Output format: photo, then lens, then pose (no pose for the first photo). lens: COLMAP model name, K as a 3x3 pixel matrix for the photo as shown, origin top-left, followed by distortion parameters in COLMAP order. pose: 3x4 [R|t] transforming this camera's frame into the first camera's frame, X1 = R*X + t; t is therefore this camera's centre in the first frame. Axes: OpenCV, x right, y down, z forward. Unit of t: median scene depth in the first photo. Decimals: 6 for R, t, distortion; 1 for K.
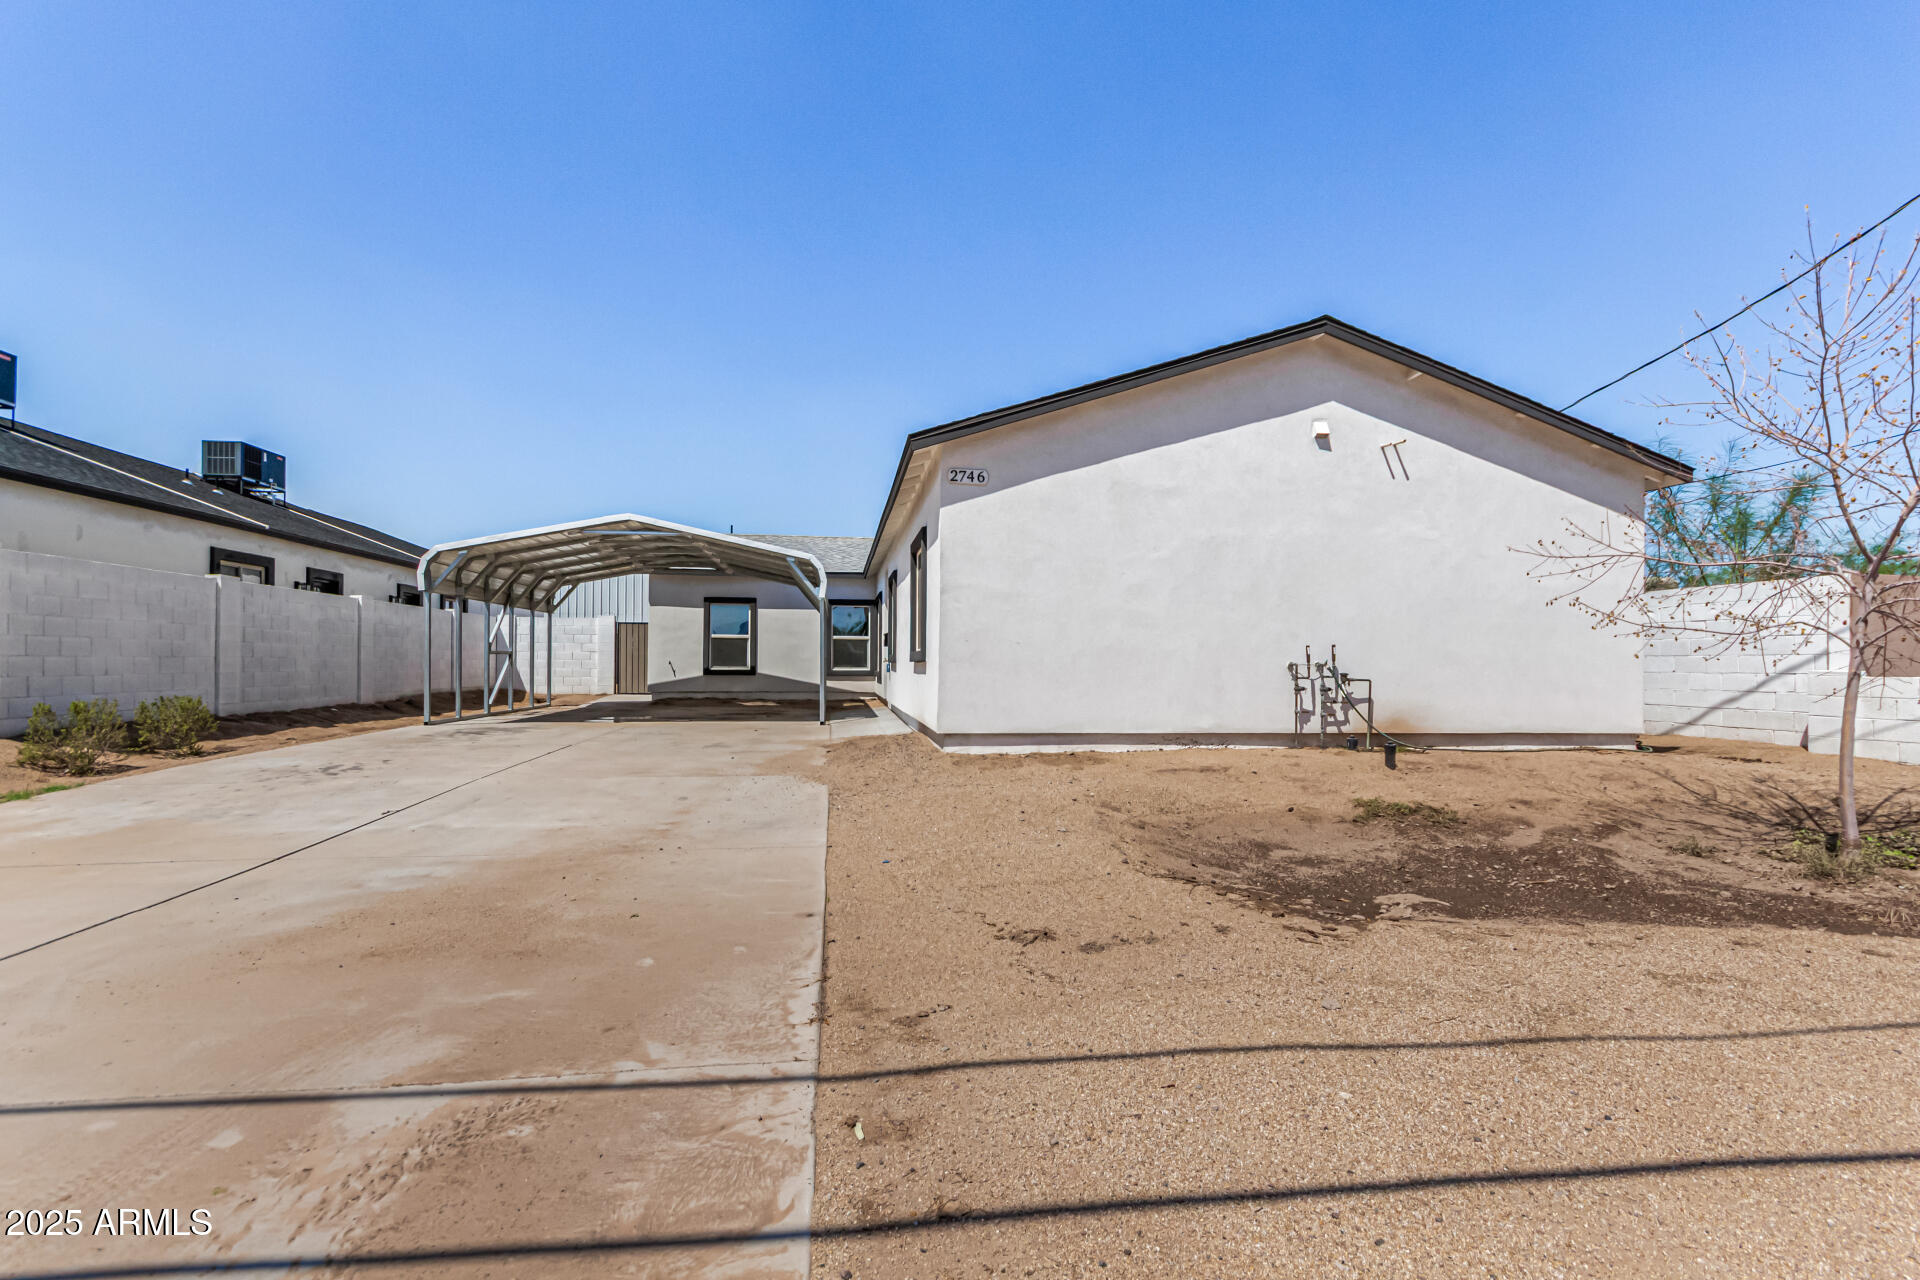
lens RADIAL K [[886.3, 0, 962.1], [0, 886.3, 656.5], [0, 0, 1]] dist [-0.000329, 0.003292]
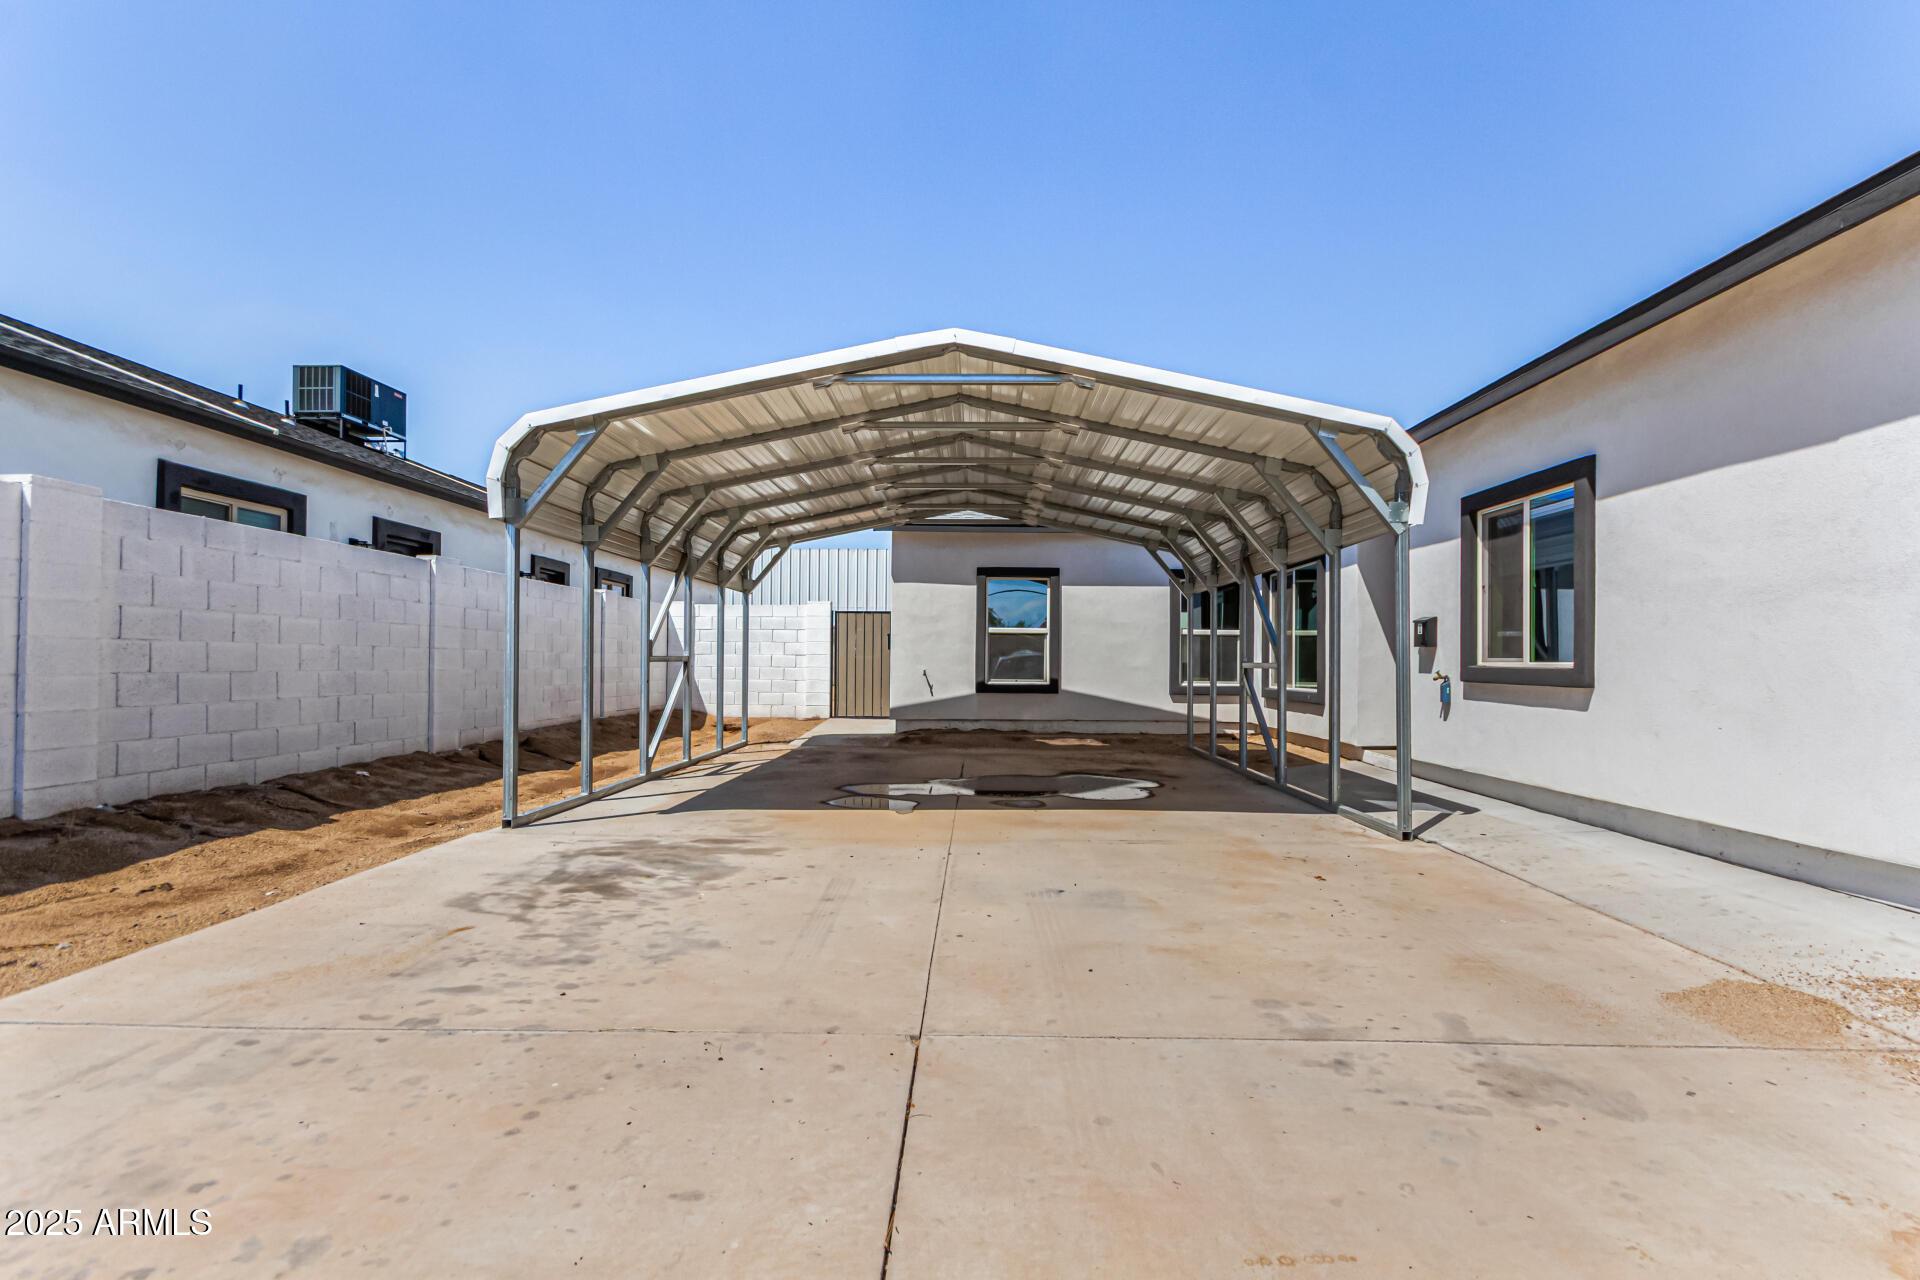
lens RADIAL K [[882.4, 0, 958.8], [0, 882.4, 654.4], [0, 0, 1]] dist [-0.003089, 0.002660]
pose [[0.985362, -0.000047, -0.170475, -0.212629], [-0.000338, 0.999997, -0.002226, -0.005075], [0.170475, 0.002251, 0.985359, 0.416602]]
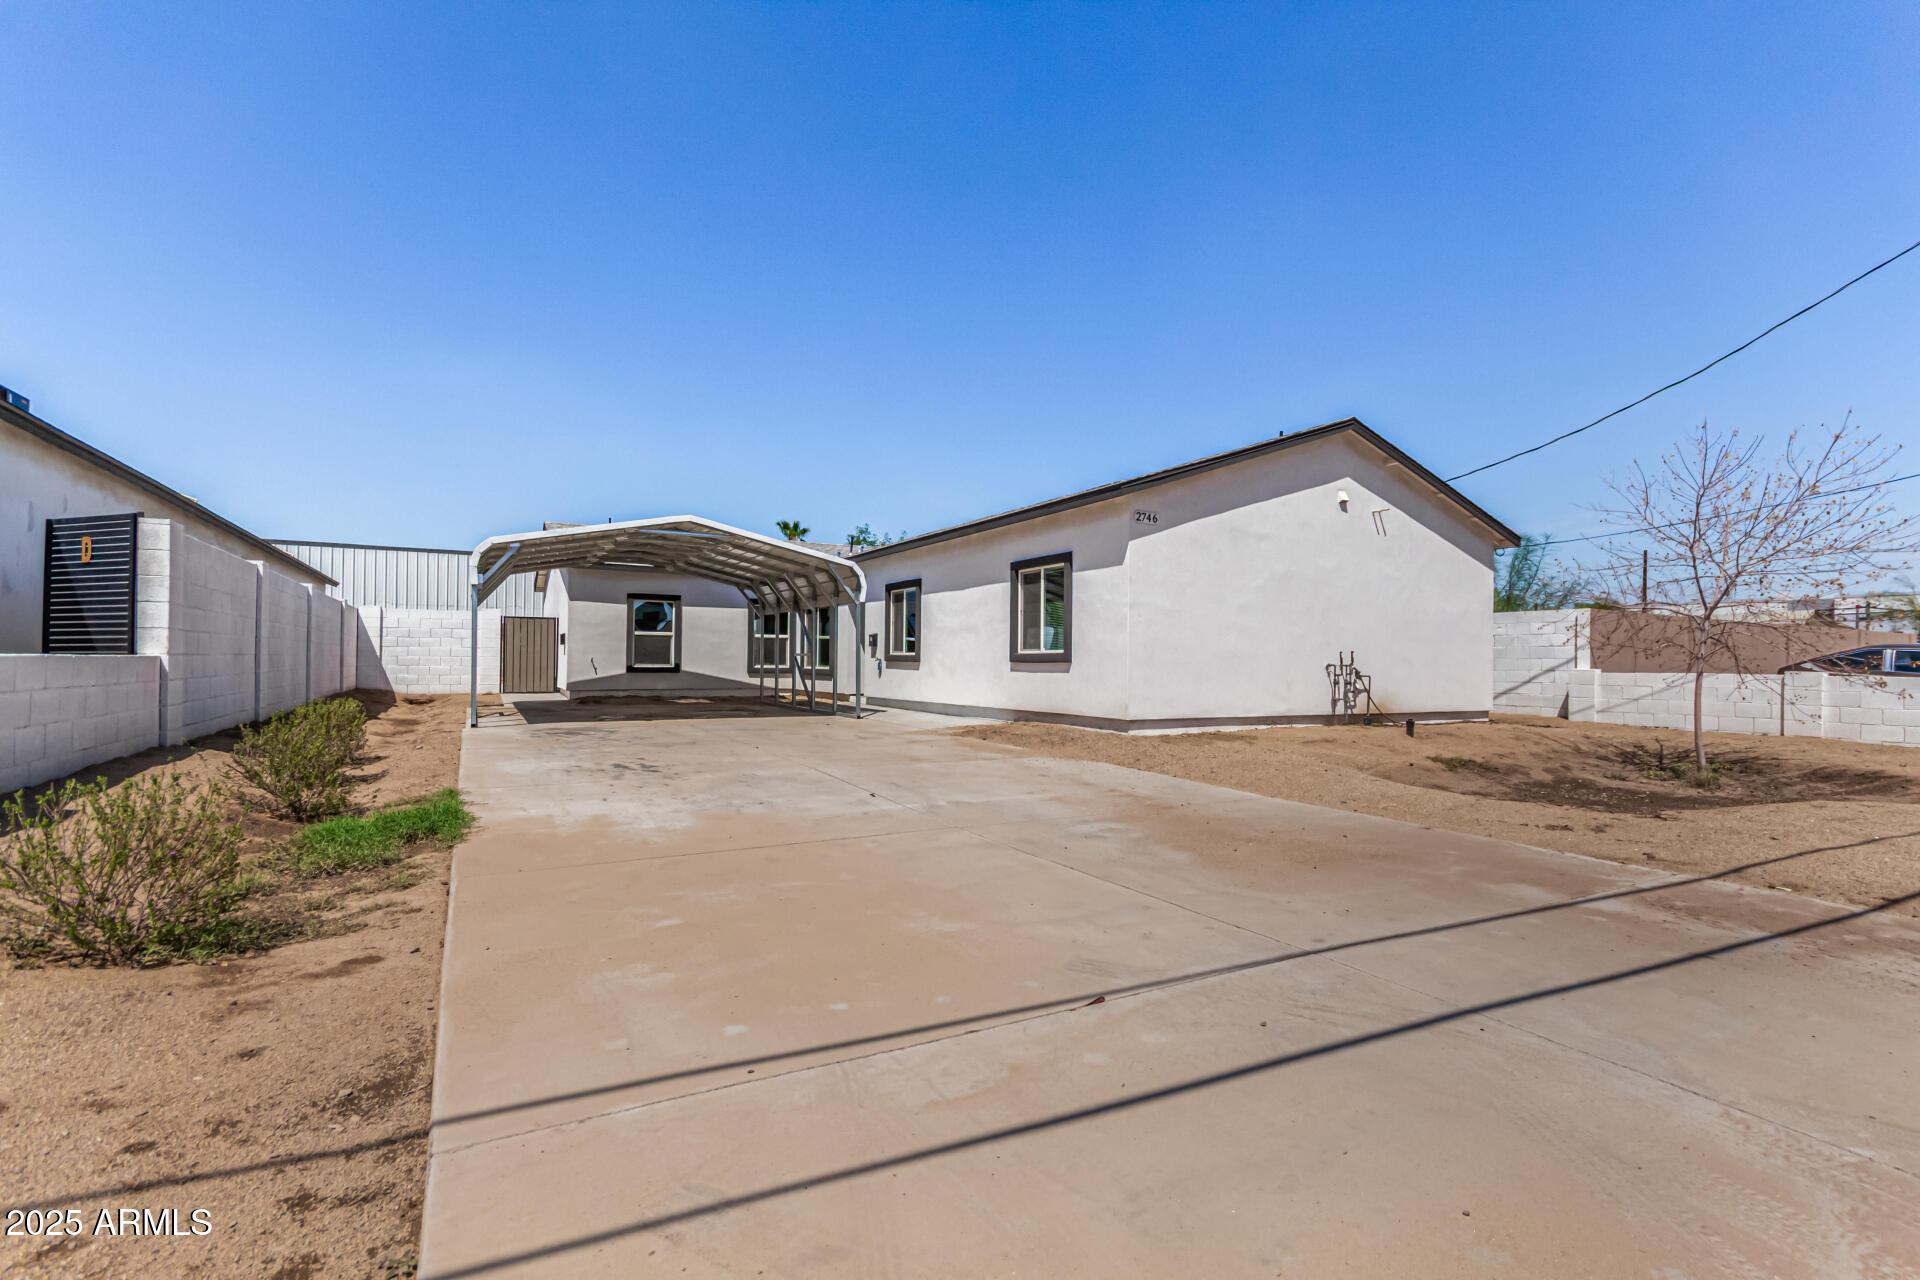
lens RADIAL K [[882.4, 0, 966.9], [0, 882.4, 648.0], [0, 0, 1]] dist [-0.003089, 0.002660]
pose [[0.935131, 0.007620, 0.354220, -0.305367], [-0.005833, 0.999964, -0.006113, -0.002914], [-0.354254, 0.003650, 0.935142, -0.042895]]
